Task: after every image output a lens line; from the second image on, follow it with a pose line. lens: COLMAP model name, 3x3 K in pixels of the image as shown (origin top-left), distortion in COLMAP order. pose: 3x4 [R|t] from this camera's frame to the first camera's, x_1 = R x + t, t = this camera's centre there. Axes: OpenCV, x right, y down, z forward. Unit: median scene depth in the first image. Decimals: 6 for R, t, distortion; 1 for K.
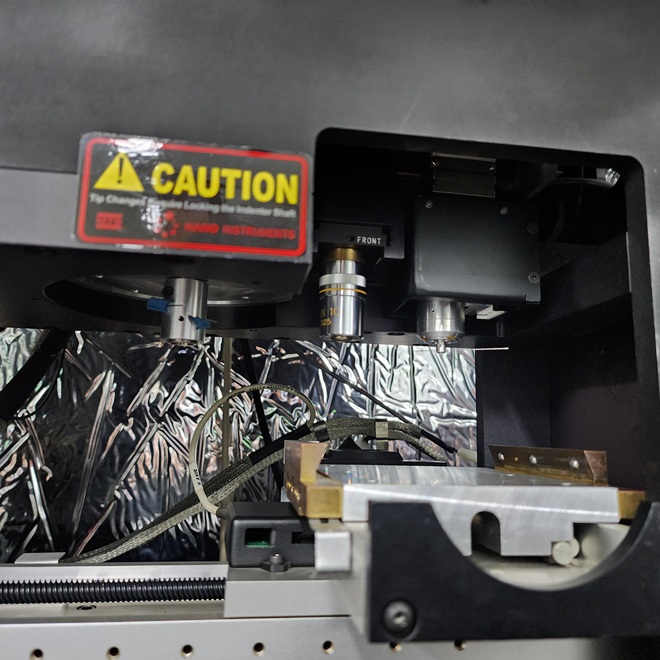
lens RADIAL K [[589.7, 0, 334.7], [0, 589.7, 326.7], [0, 0, 1]] dist [0.034591, -0.022025]
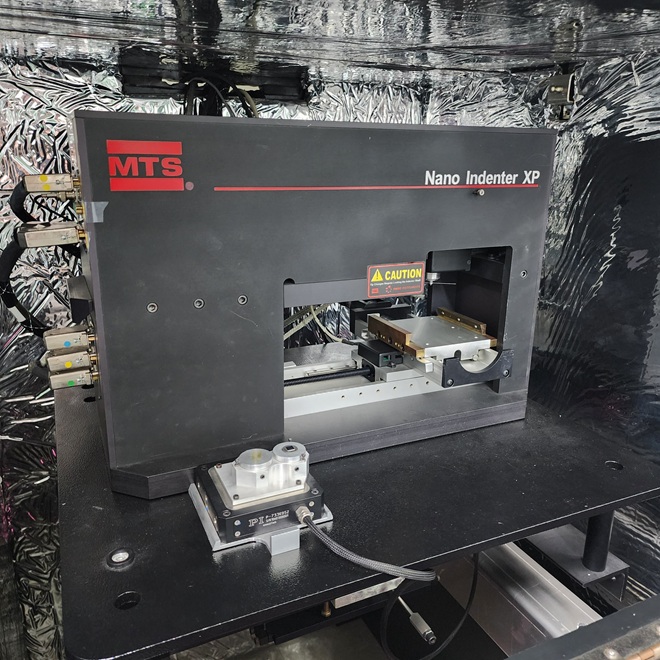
lens RADIAL K [[589.7, 0, 330.5], [0, 589.7, 327.7], [0, 0, 1]] dist [0.034591, -0.022025]
pose [[0.960191, -0.091833, 0.263819, -1.497135], [-0.035951, 0.895940, 0.442718, -1.443062], [-0.277022, -0.434579, 0.856971, -1.902448]]
